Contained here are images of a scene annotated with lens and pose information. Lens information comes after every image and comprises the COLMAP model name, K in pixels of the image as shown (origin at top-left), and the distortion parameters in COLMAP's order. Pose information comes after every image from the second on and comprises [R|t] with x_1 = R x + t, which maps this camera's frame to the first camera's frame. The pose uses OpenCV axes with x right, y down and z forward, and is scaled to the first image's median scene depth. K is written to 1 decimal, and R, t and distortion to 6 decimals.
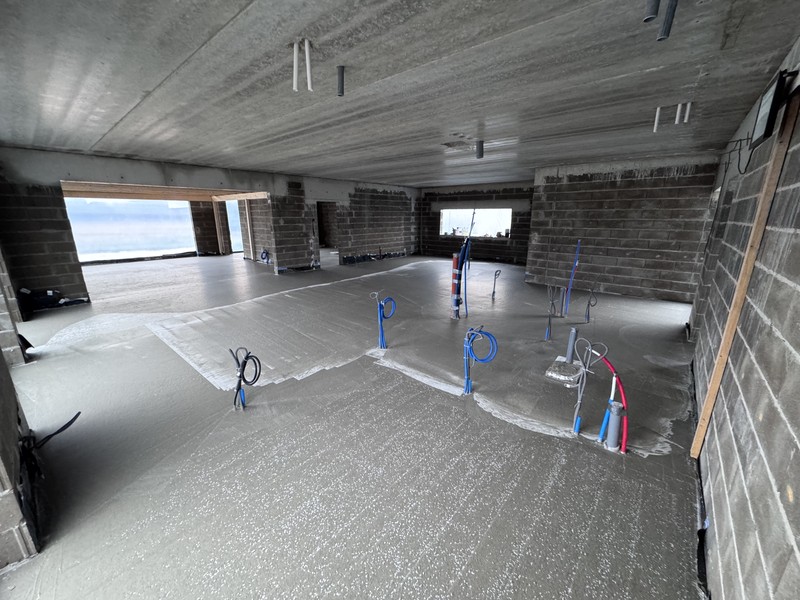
lens RADIAL K [[317.3, 0, 398.1], [0, 317.3, 297.6], [0, 0, 1]] dist [-0.006368, 0.001007]
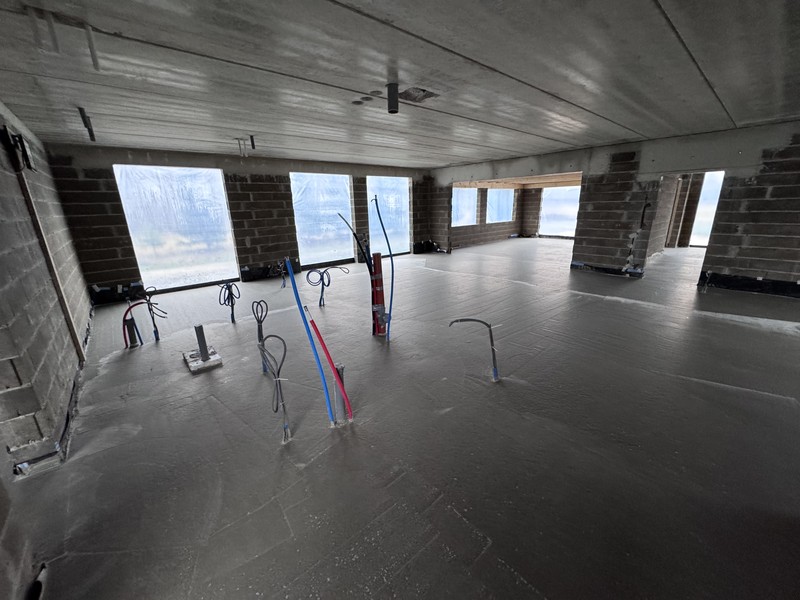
lens RADIAL K [[317.3, 0, 401.9], [0, 317.3, 298.1], [0, 0, 1]] dist [-0.006368, 0.001007]
pose [[-0.137791, 0.284099, -0.948842, 0.505881], [-0.224261, 0.924152, 0.309274, -0.156851], [0.964739, 0.255404, -0.063627, 0.607518]]
